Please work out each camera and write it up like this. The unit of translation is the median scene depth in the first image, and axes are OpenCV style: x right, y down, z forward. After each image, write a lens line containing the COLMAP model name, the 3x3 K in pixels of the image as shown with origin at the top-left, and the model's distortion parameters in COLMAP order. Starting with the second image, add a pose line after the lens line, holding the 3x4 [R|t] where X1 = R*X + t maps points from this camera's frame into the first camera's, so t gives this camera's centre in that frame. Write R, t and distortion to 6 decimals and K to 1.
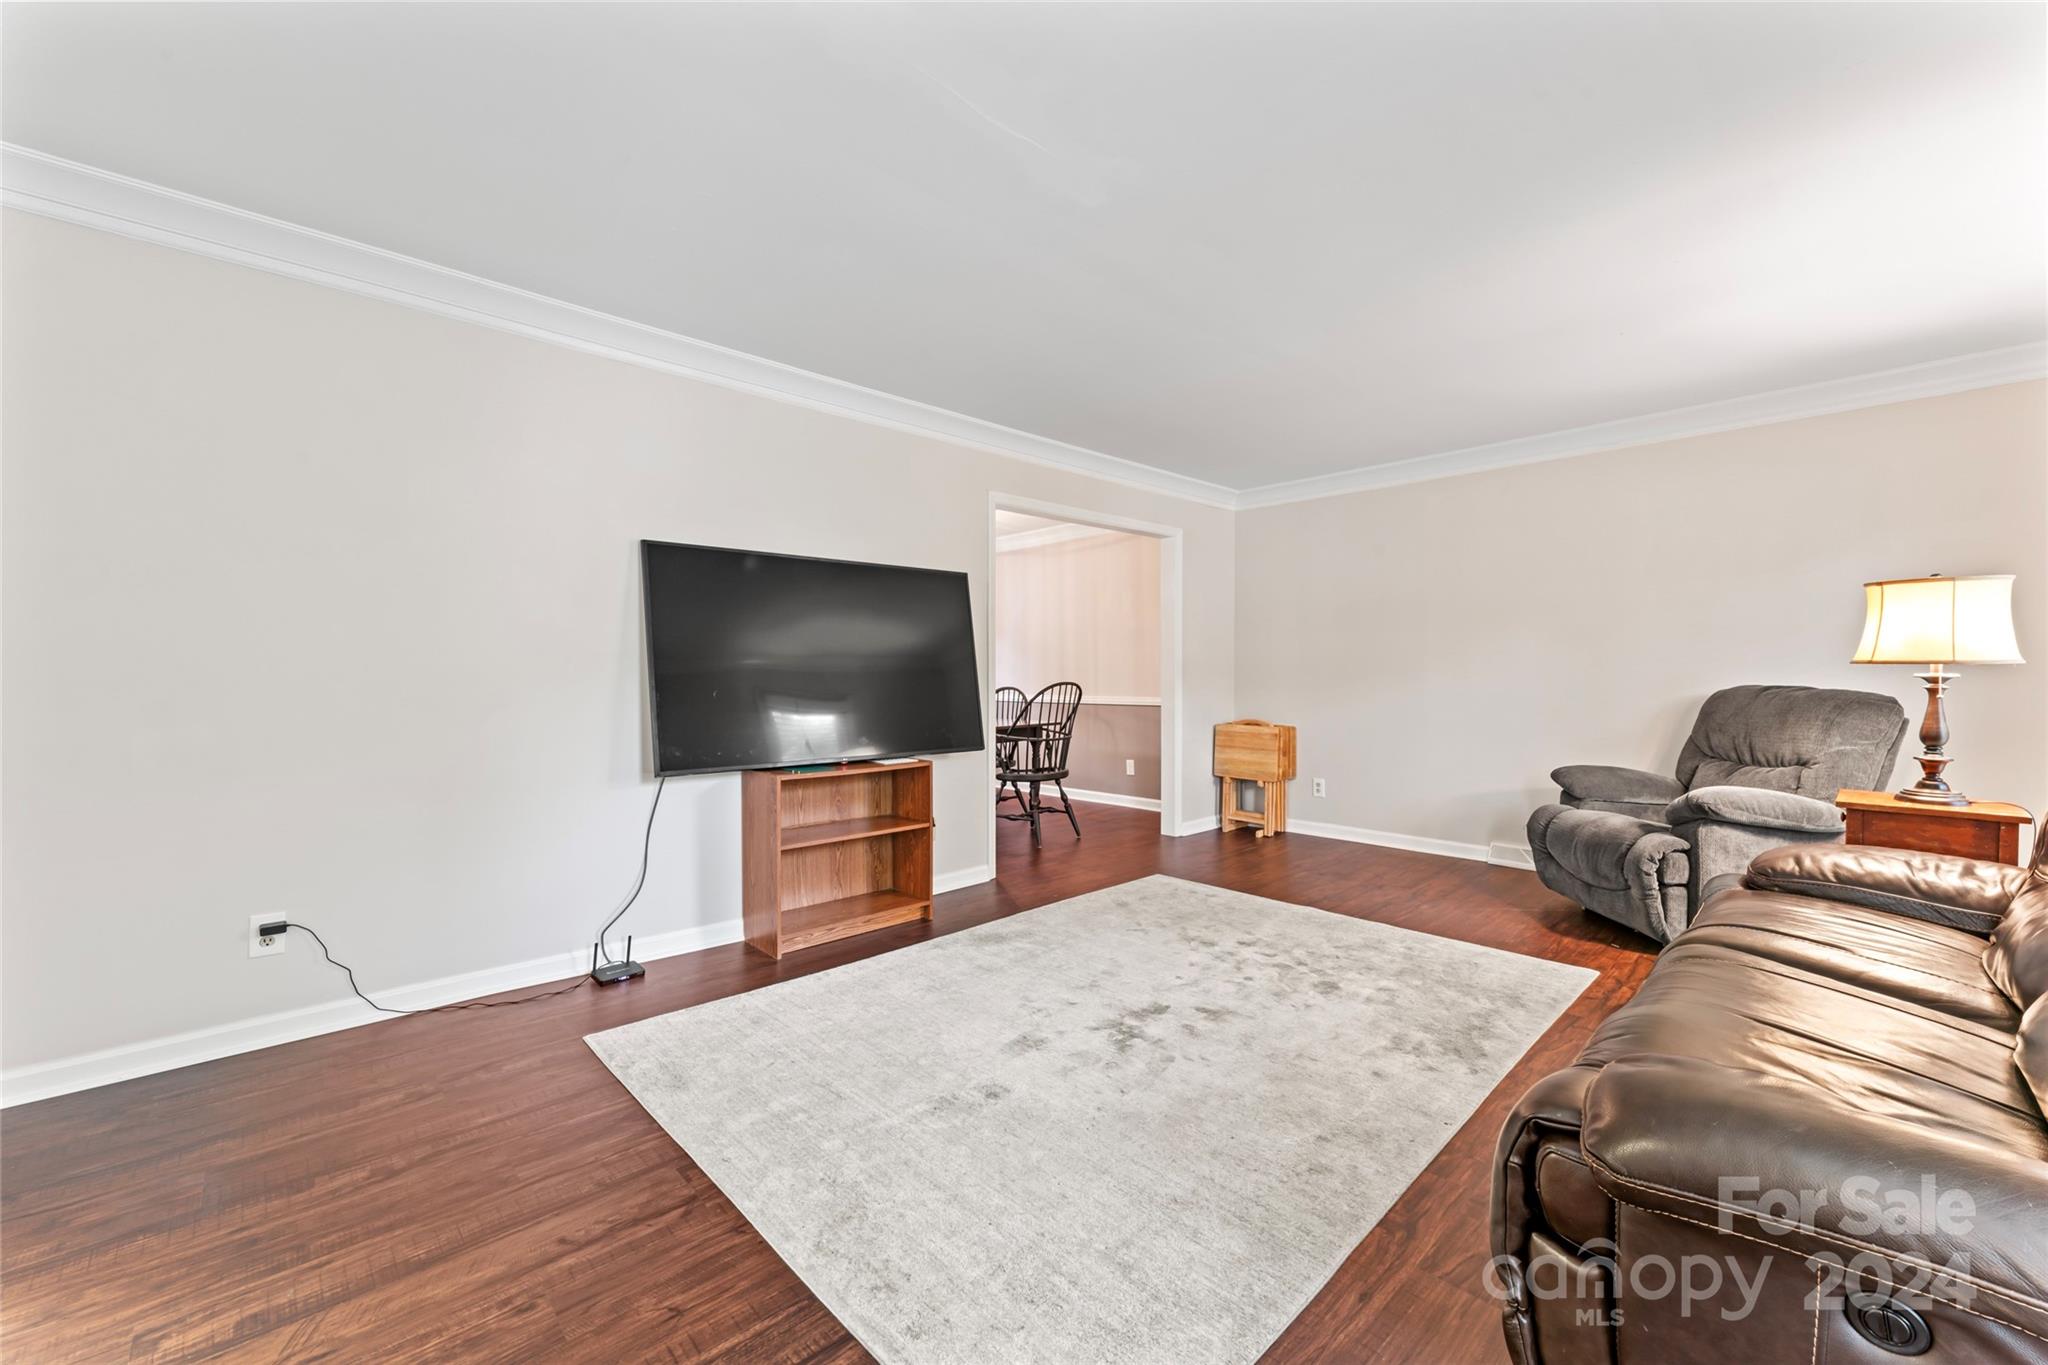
lens RADIAL K [[823.6, 0, 1015.5], [0, 823.6, 687.0], [0, 0, 1]] dist [0.000852, 0.000028]
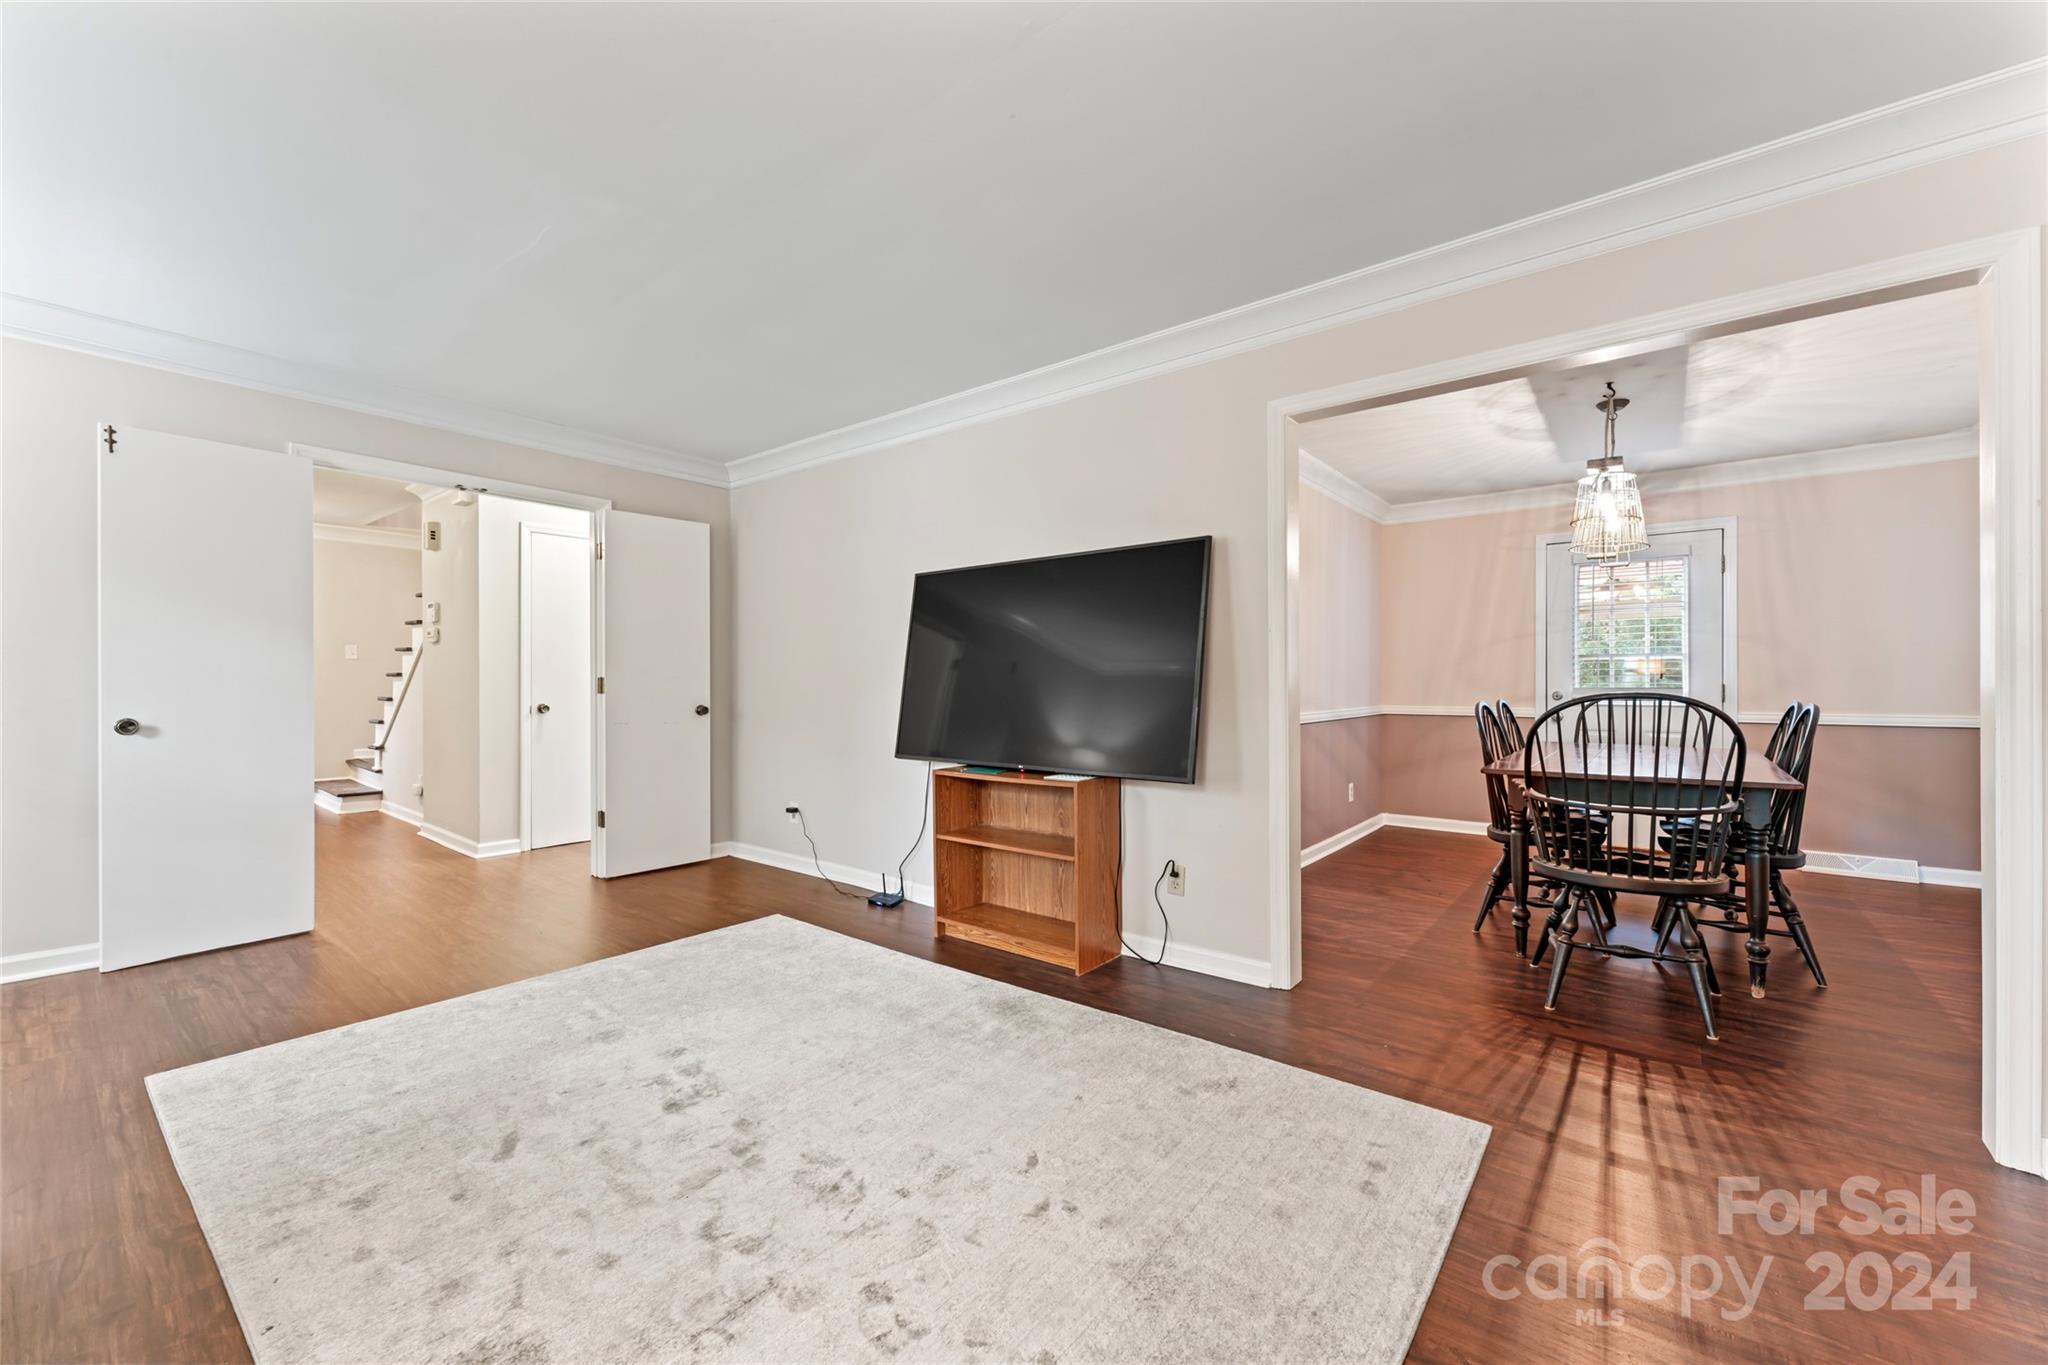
lens RADIAL K [[823.6, 0, 1015.4], [0, 823.6, 675.8], [0, 0, 1]] dist [0.000852, 0.000028]
pose [[0.126317, -0.006221, -0.991970, 0.752321], [-0.017306, 0.999814, -0.008474, -0.008987], [0.991839, 0.018237, 0.126186, 0.885782]]
